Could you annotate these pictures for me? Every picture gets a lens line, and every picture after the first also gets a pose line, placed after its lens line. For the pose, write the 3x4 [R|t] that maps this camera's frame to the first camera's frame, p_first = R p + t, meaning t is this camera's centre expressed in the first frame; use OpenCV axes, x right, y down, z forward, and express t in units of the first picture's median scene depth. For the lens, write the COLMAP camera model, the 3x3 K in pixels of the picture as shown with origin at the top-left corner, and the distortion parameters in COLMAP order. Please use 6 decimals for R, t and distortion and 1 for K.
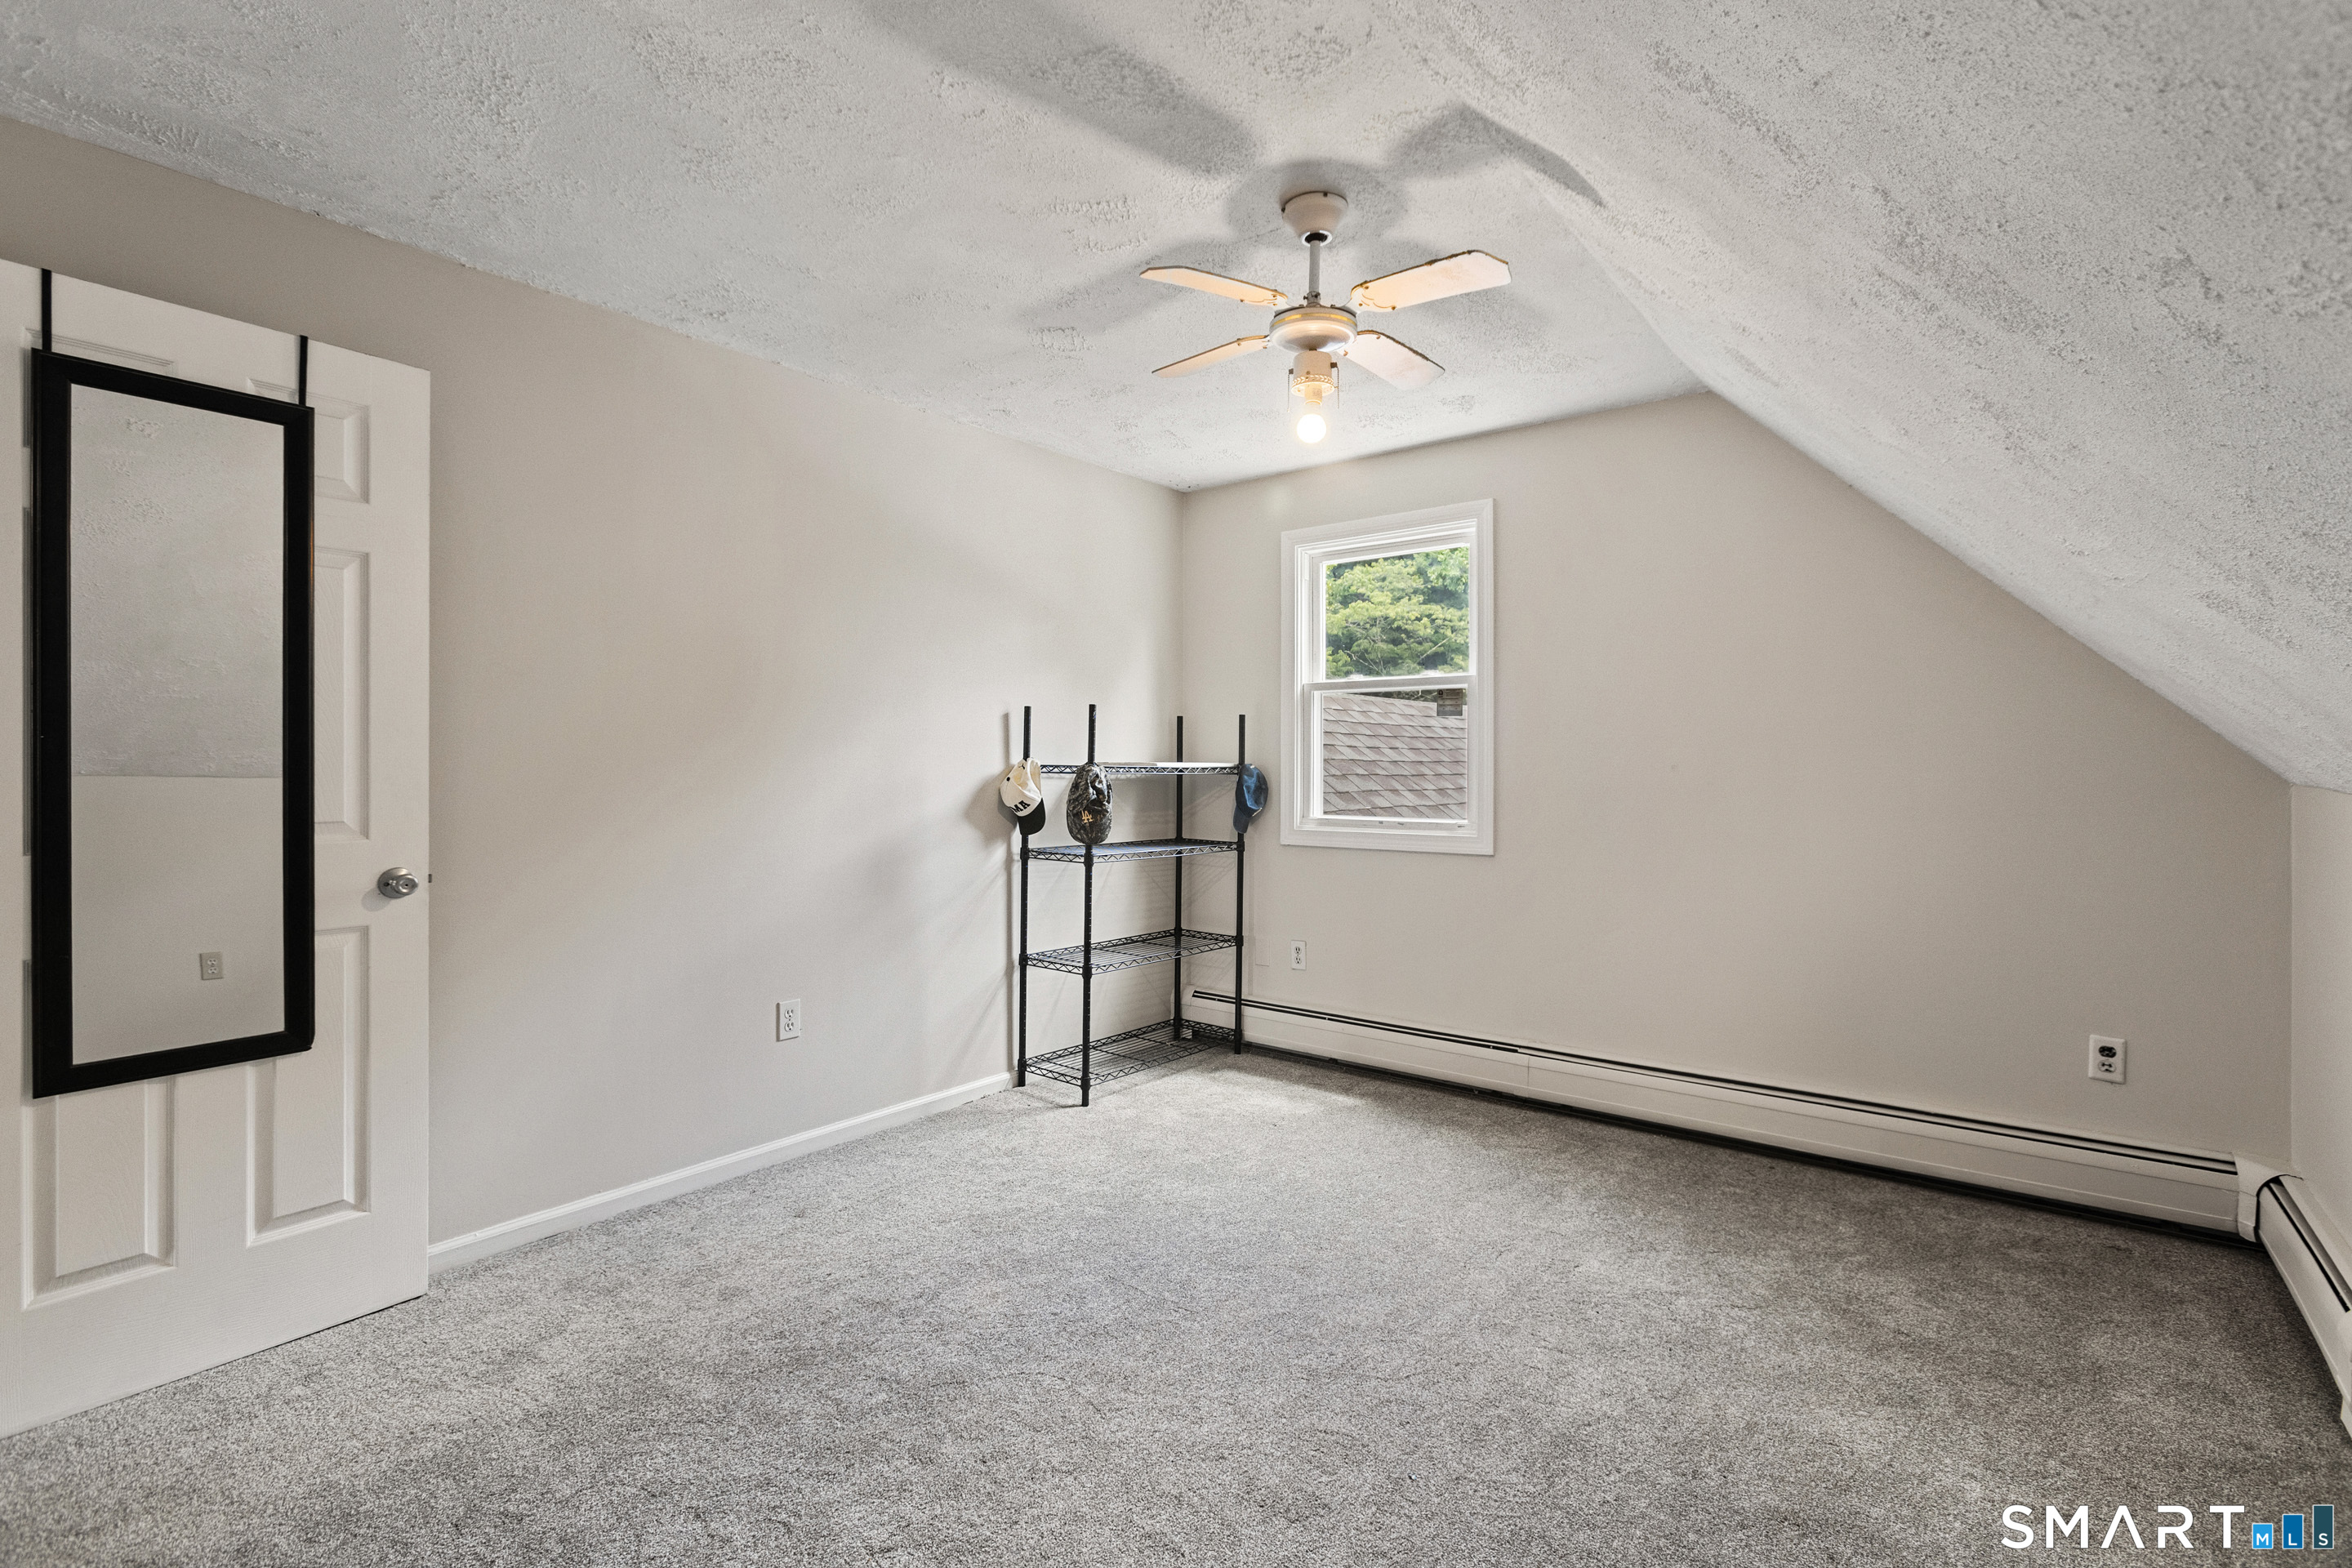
lens RADIAL K [[1047.2, 0, 1181.9], [0, 1047.2, 787.0], [0, 0, 1]] dist [-0.003686, 0.006219]
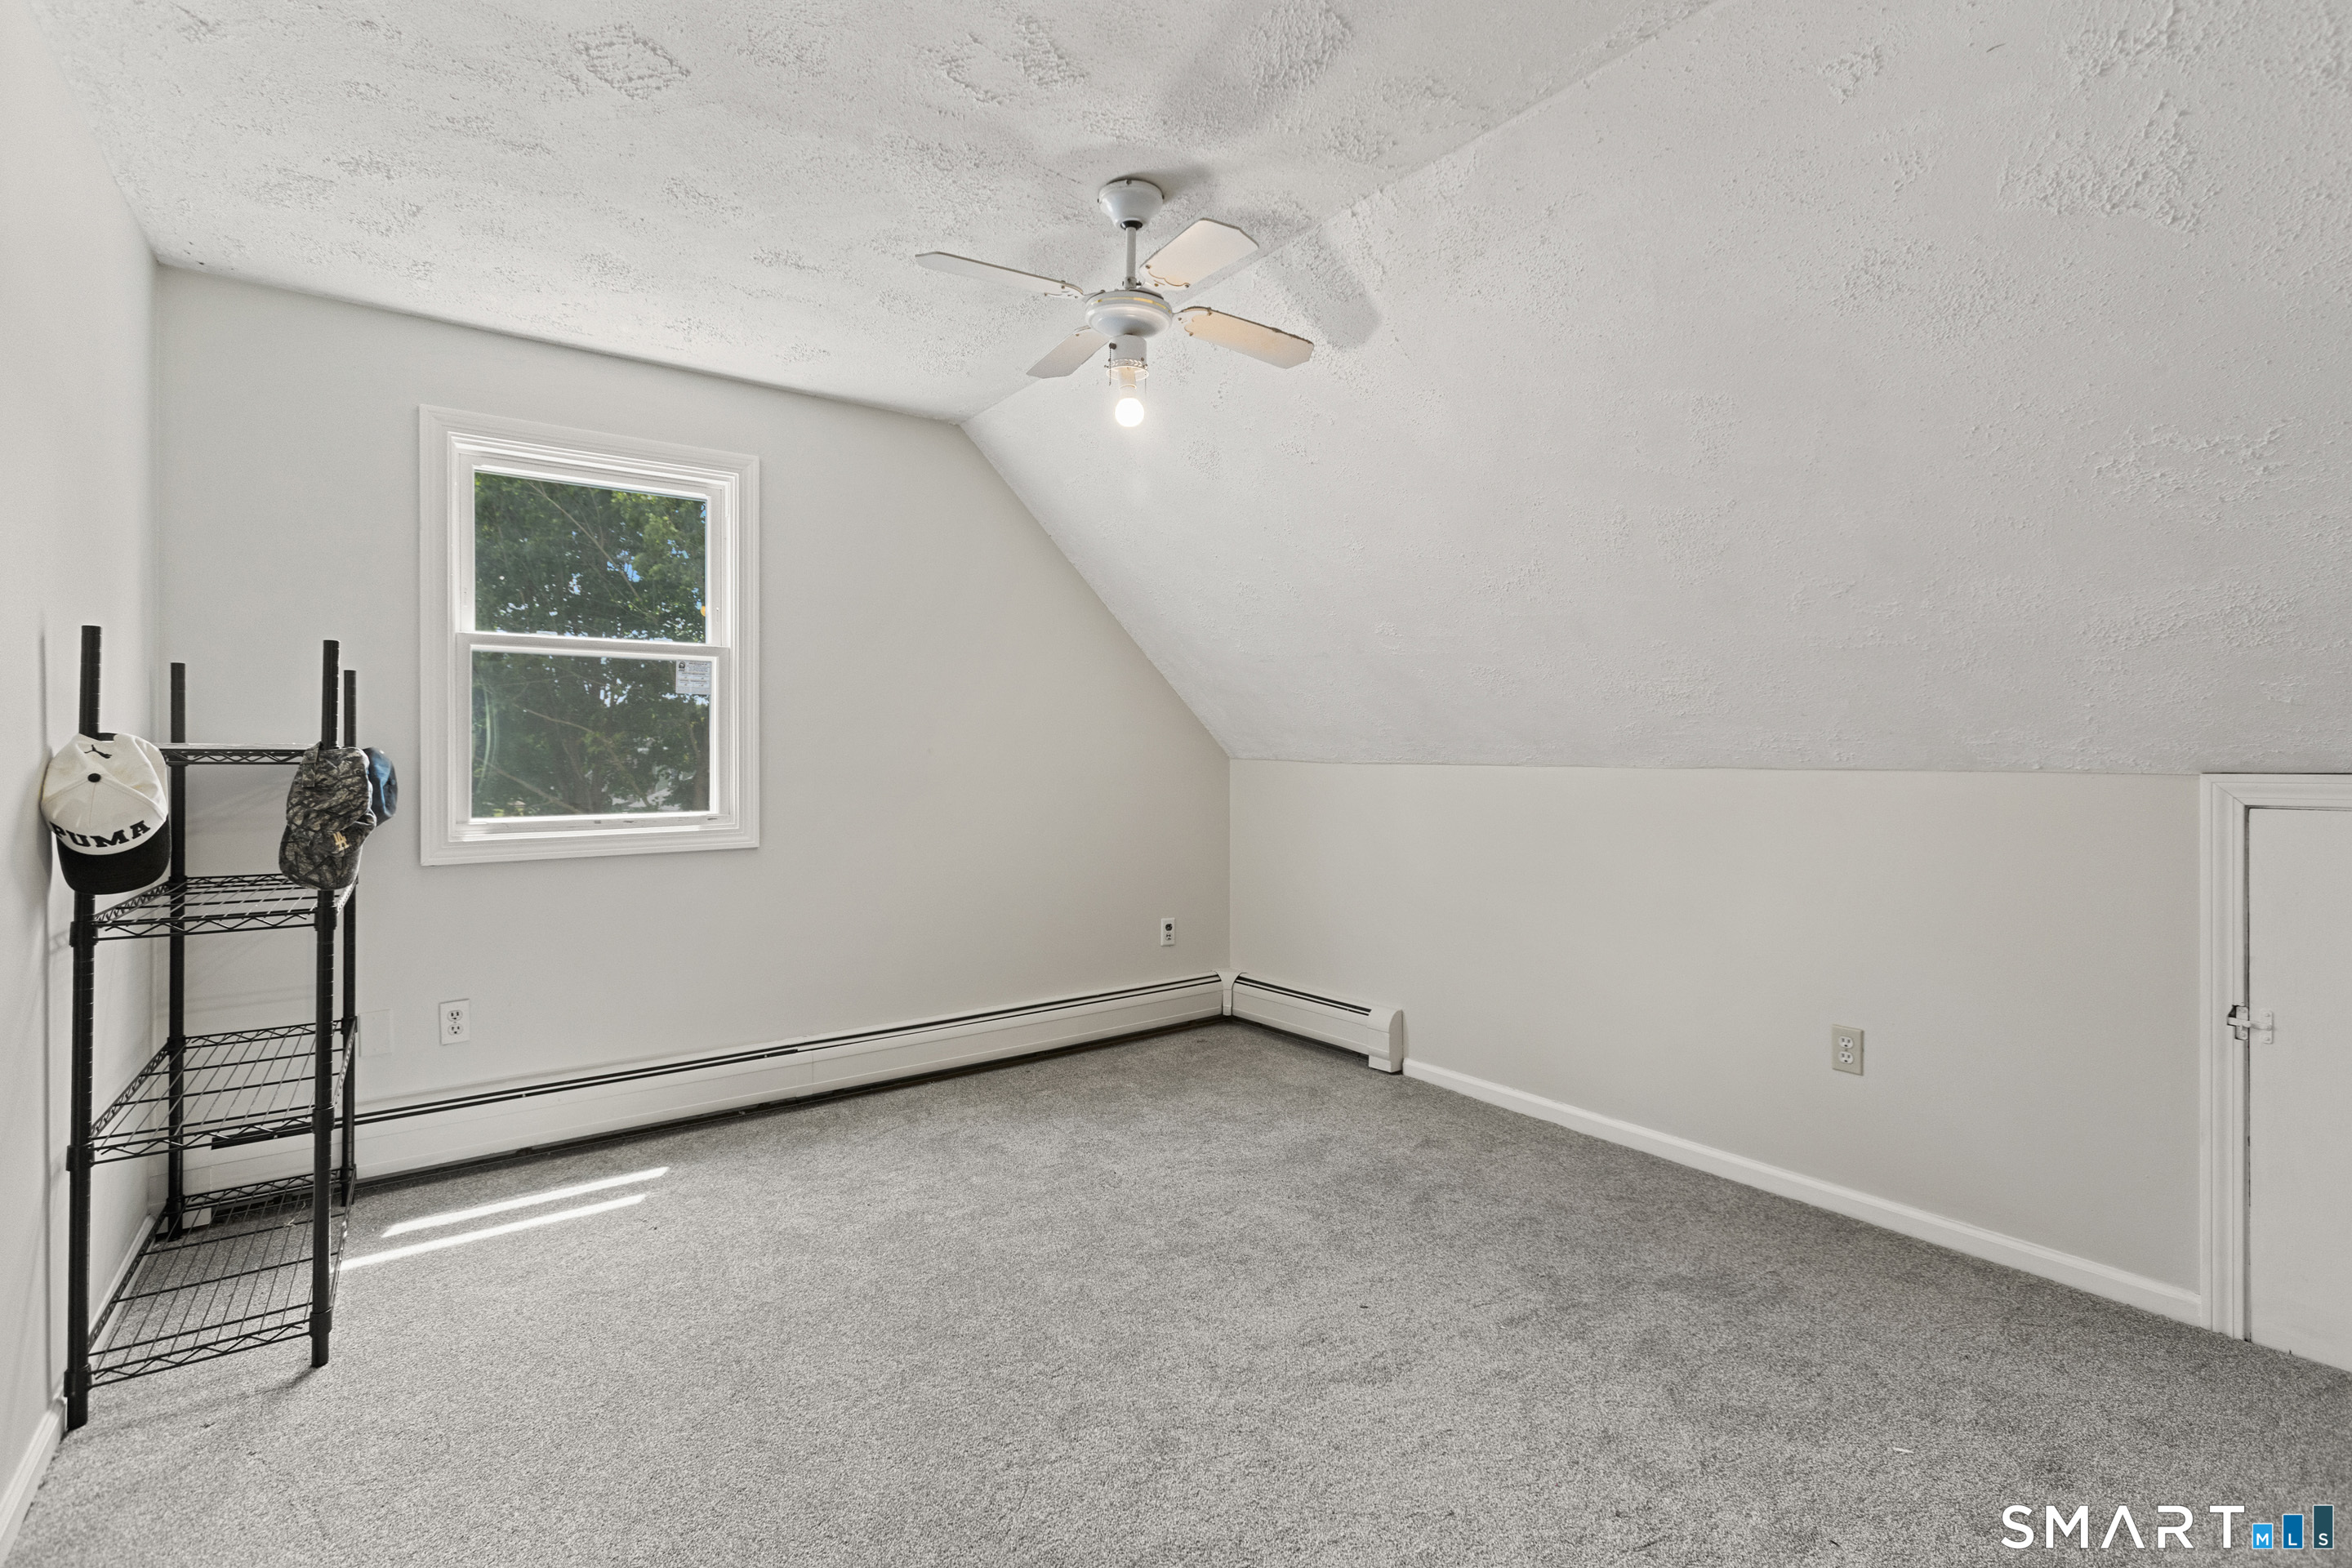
lens RADIAL K [[1048.2, 0, 1172.6], [0, 1048.2, 773.1], [0, 0, 1]] dist [-0.001691, 0.006381]
pose [[0.276900, -0.020839, 0.960673, -0.501839], [0.020218, 0.999670, 0.015857, -0.007595], [-0.960686, 0.015032, 0.277230, 0.412943]]
